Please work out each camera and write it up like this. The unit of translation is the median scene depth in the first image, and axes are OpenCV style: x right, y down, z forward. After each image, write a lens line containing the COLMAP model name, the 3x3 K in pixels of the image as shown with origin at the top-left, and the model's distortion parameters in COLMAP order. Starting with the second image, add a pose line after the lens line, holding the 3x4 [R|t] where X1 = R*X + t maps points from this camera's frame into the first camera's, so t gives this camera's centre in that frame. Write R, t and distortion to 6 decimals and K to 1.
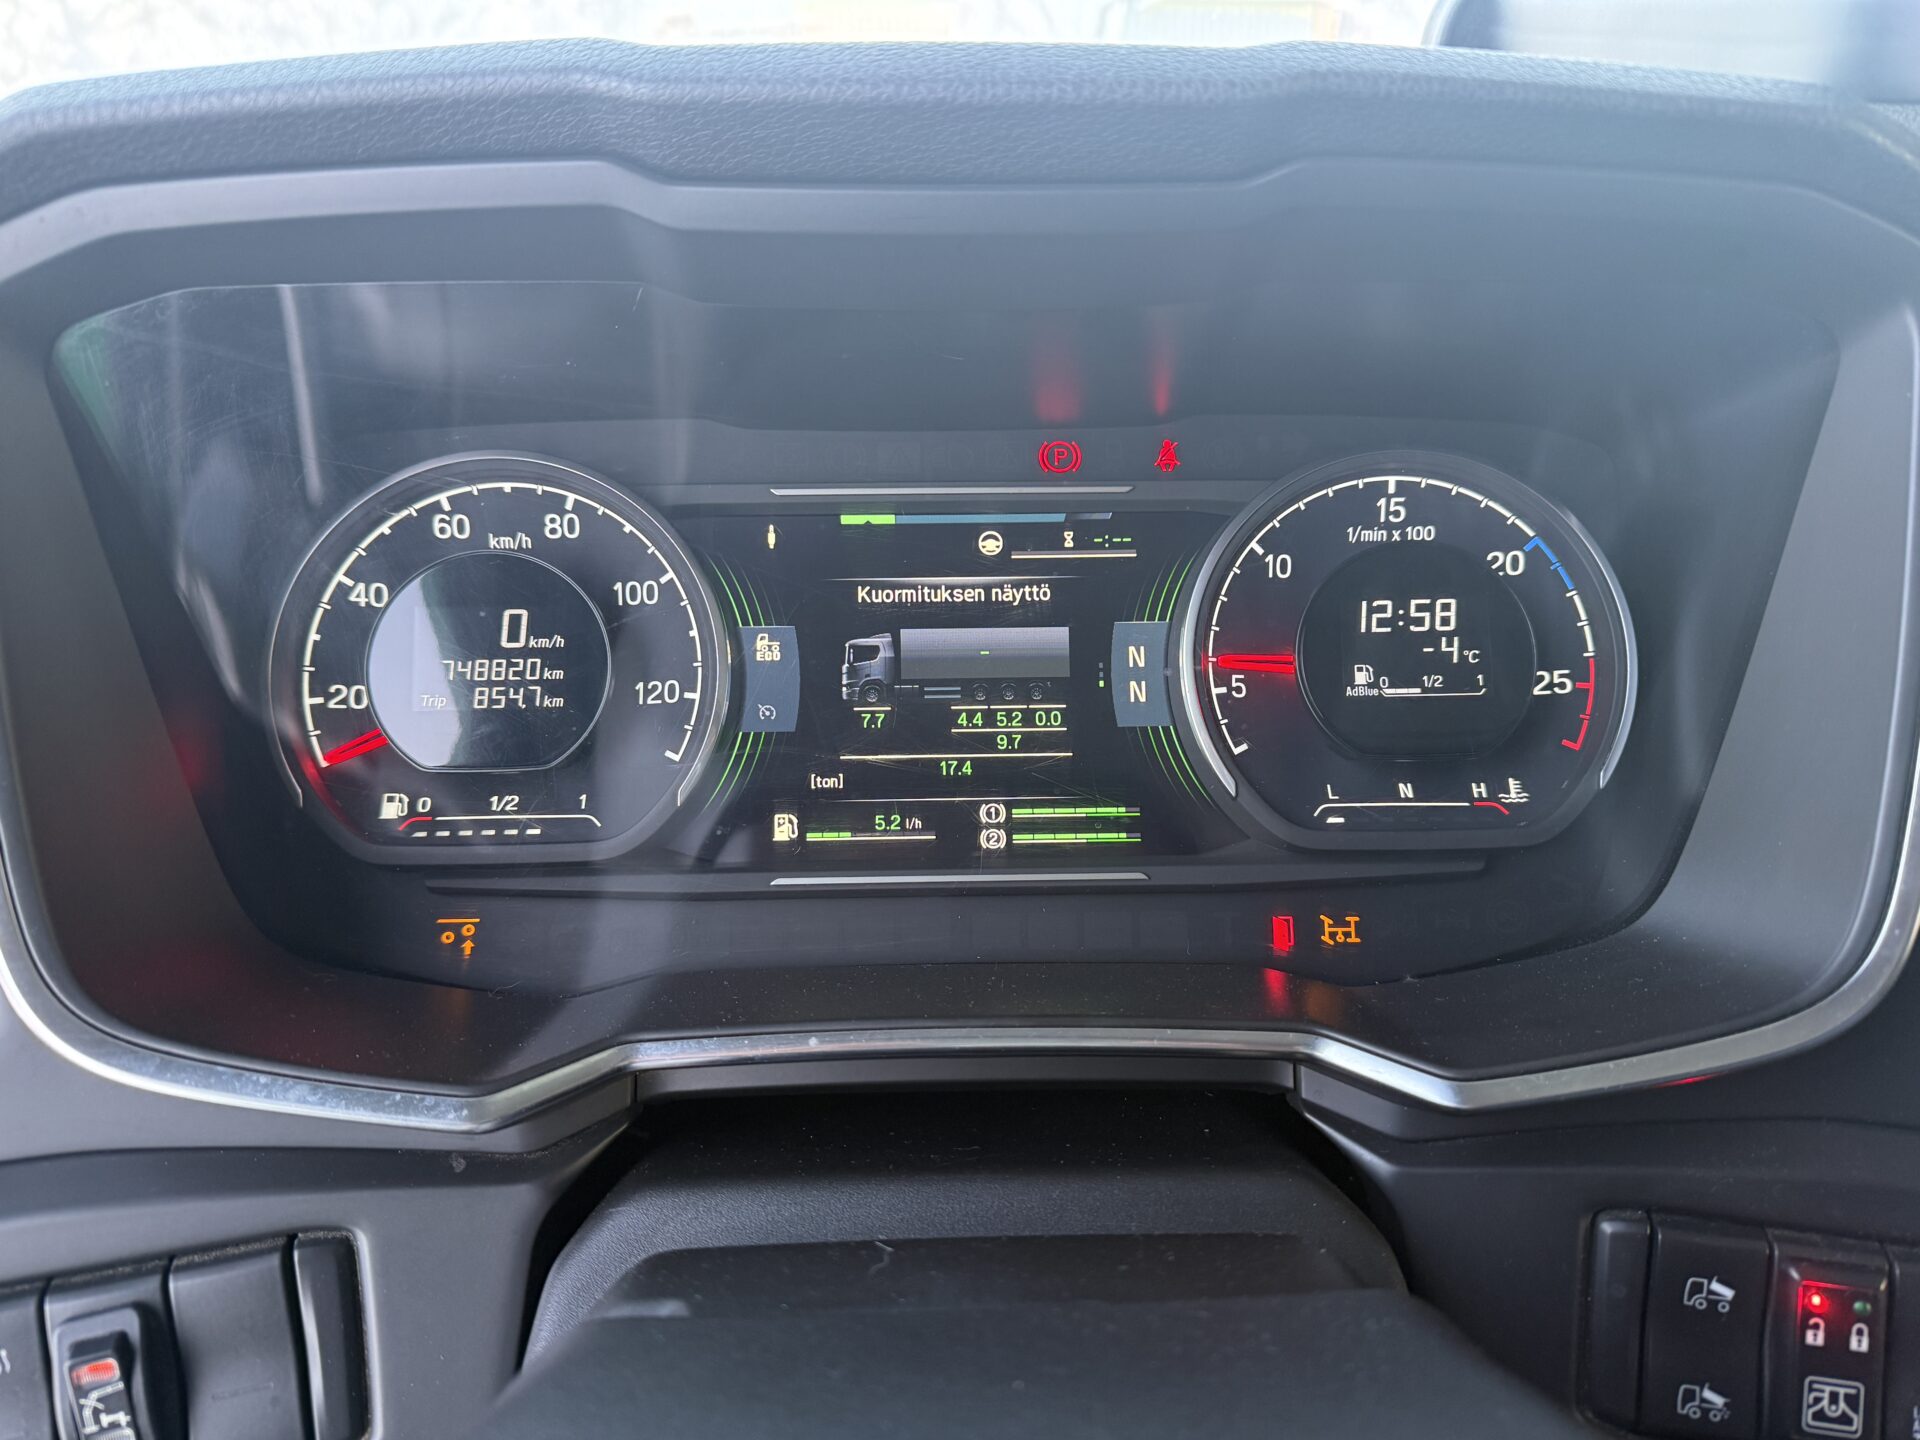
lens RADIAL K [[1364.4, 0, 972.8], [0, 1364.4, 720.8], [0, 0, 1]] dist [0.111160, -0.115676]
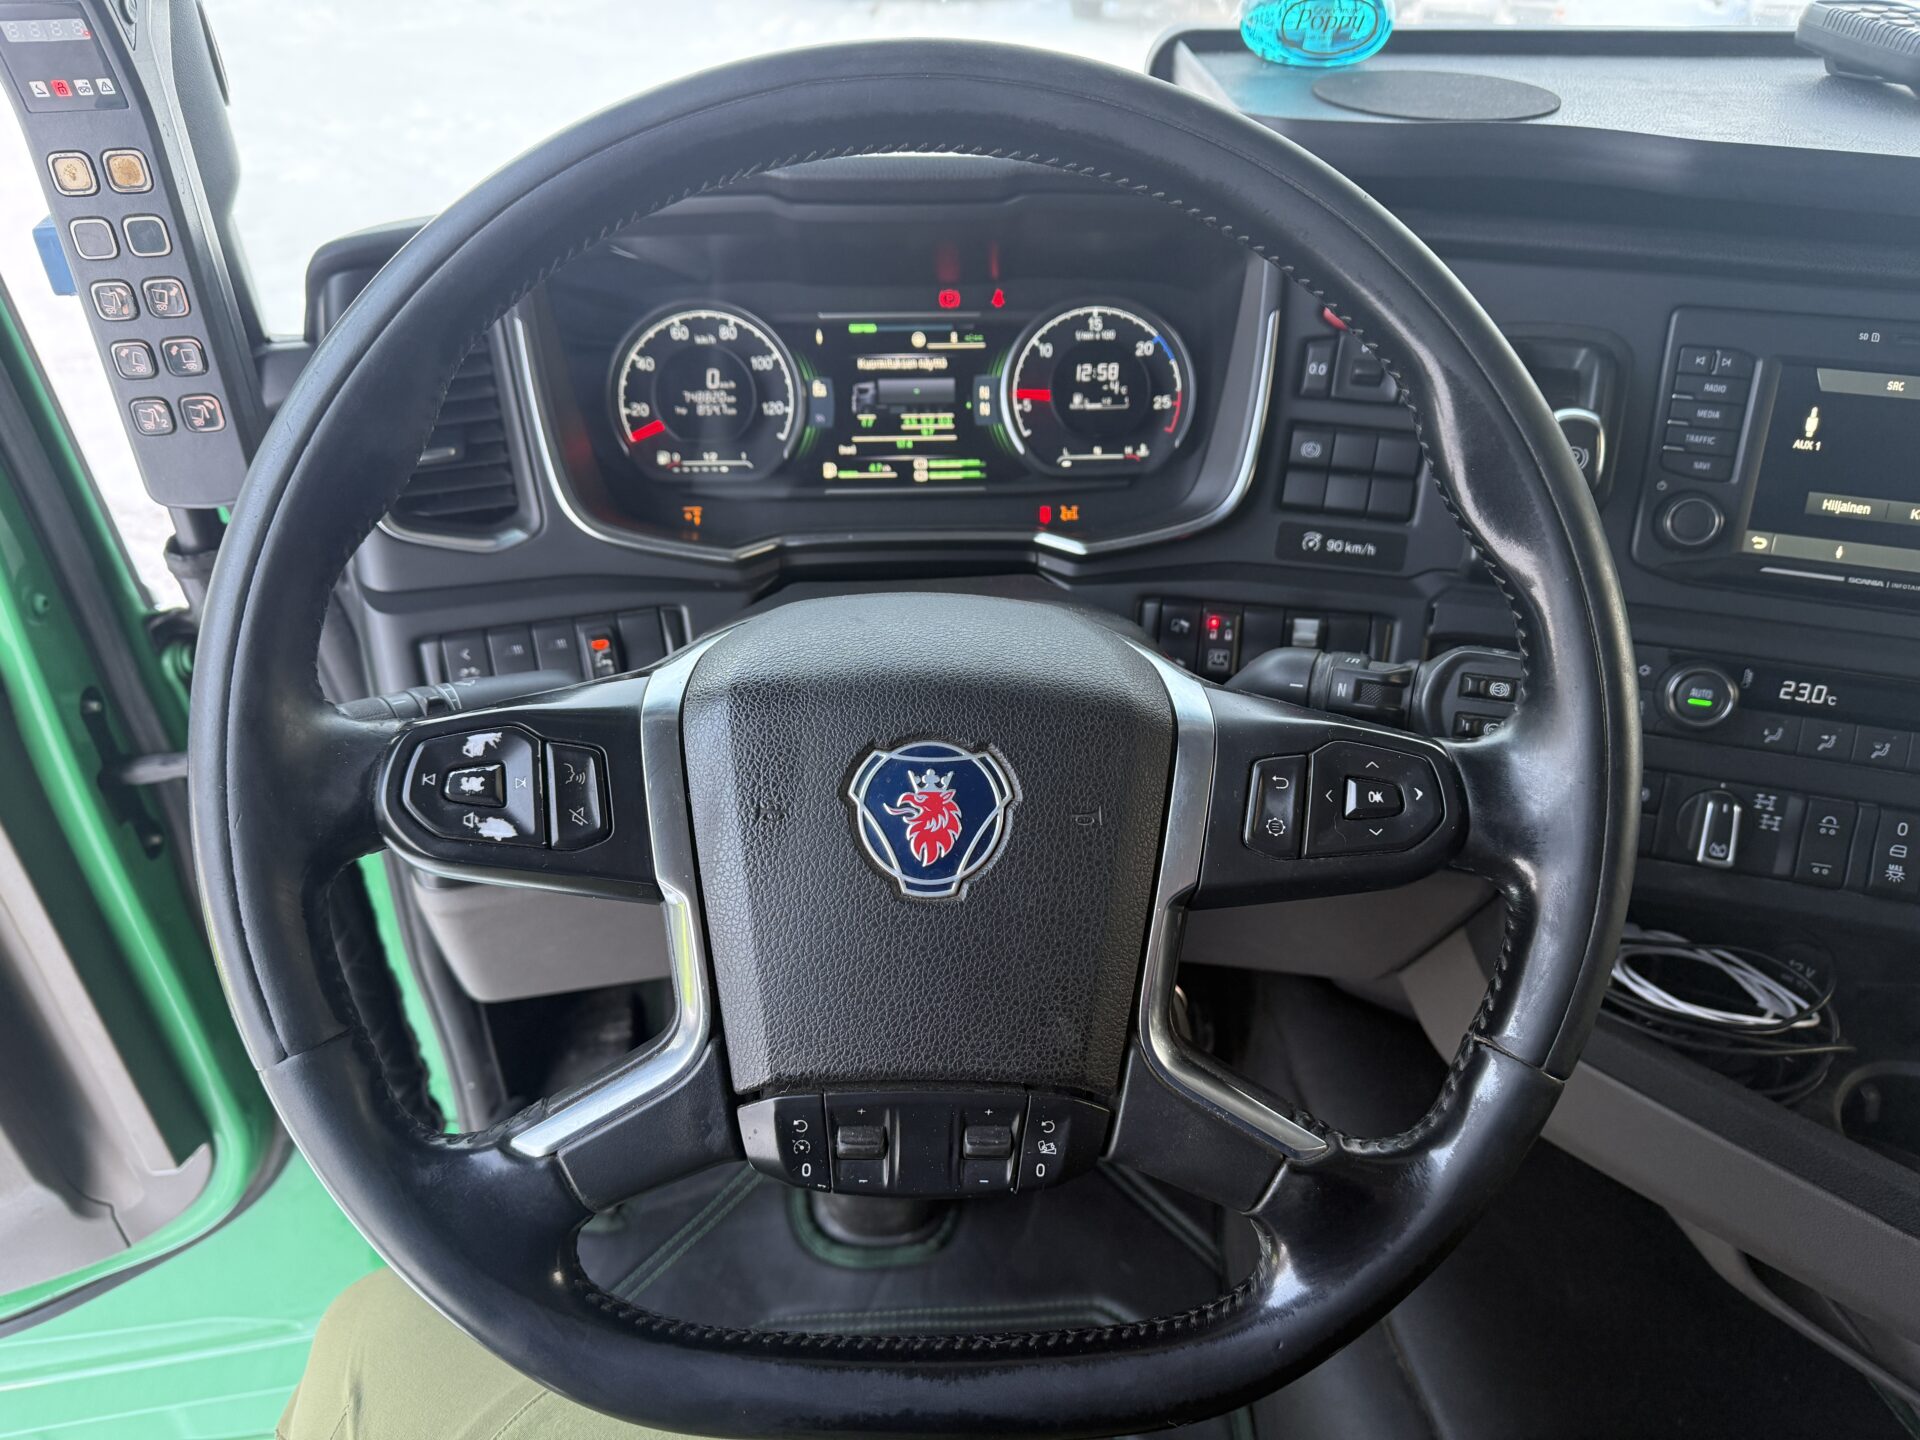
lens RADIAL K [[1354.9, 0, 958.2], [0, 1354.9, 717.9], [0, 0, 1]] dist [0.088773, -0.124669]
pose [[0.999812, -0.007337, 0.017953, 0.033469], [0.004607, 0.989031, 0.147634, 0.153855], [-0.018839, -0.147523, 0.988879, -1.308213]]
